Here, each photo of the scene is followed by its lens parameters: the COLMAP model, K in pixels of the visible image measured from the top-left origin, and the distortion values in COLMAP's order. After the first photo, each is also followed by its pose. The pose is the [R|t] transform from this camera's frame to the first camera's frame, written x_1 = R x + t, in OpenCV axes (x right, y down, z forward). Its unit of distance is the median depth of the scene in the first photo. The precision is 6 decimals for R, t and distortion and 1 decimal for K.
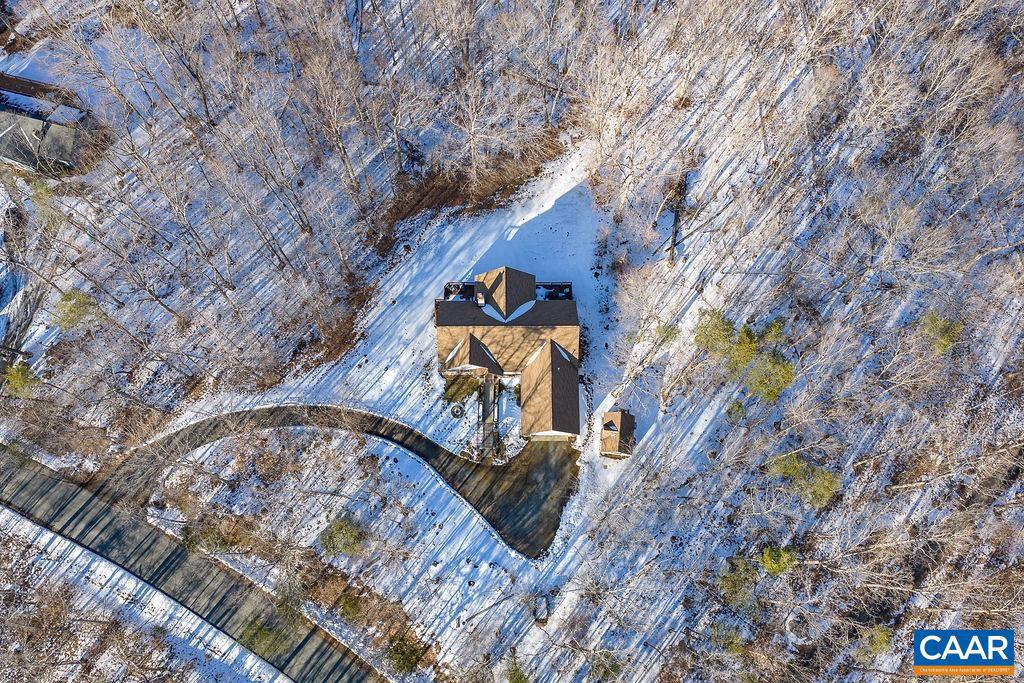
lens RADIAL K [[857.7, 0, 512.0], [0, 857.7, 341.5], [0, 0, 1]] dist [0.001300, 0.005384]
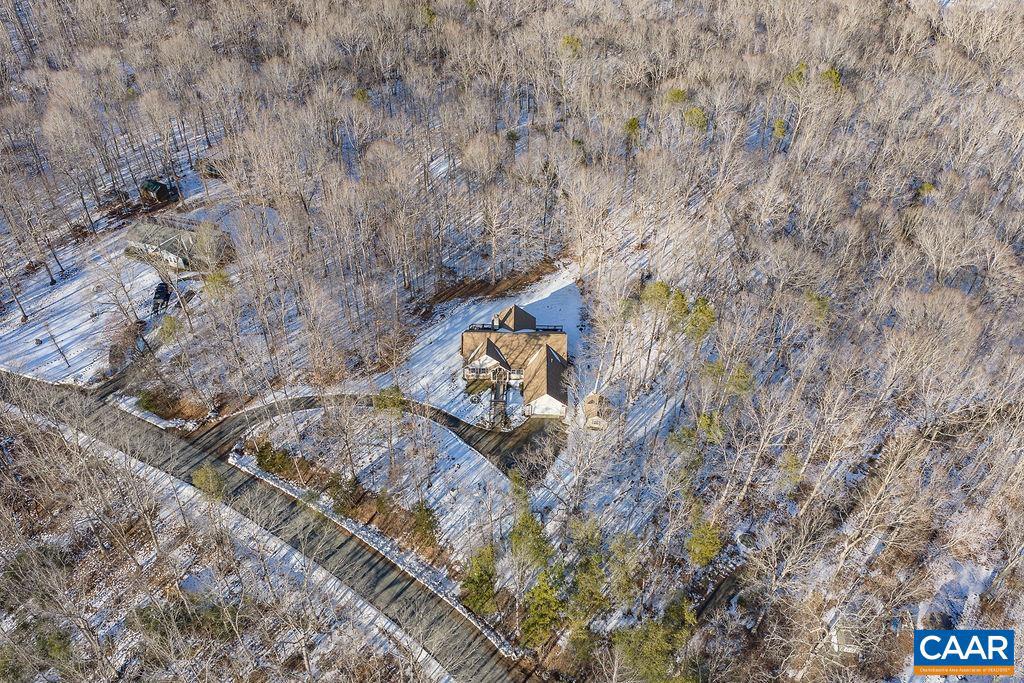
lens RADIAL K [[857.7, 0, 512.0], [0, 857.7, 341.5], [0, 0, 1]] dist [0.001300, 0.005384]
pose [[0.999666, 0.021476, -0.014377, 0.010114], [-0.025756, 0.873801, -0.485600, 0.653255], [0.002134, 0.485808, 0.874063, -0.195229]]
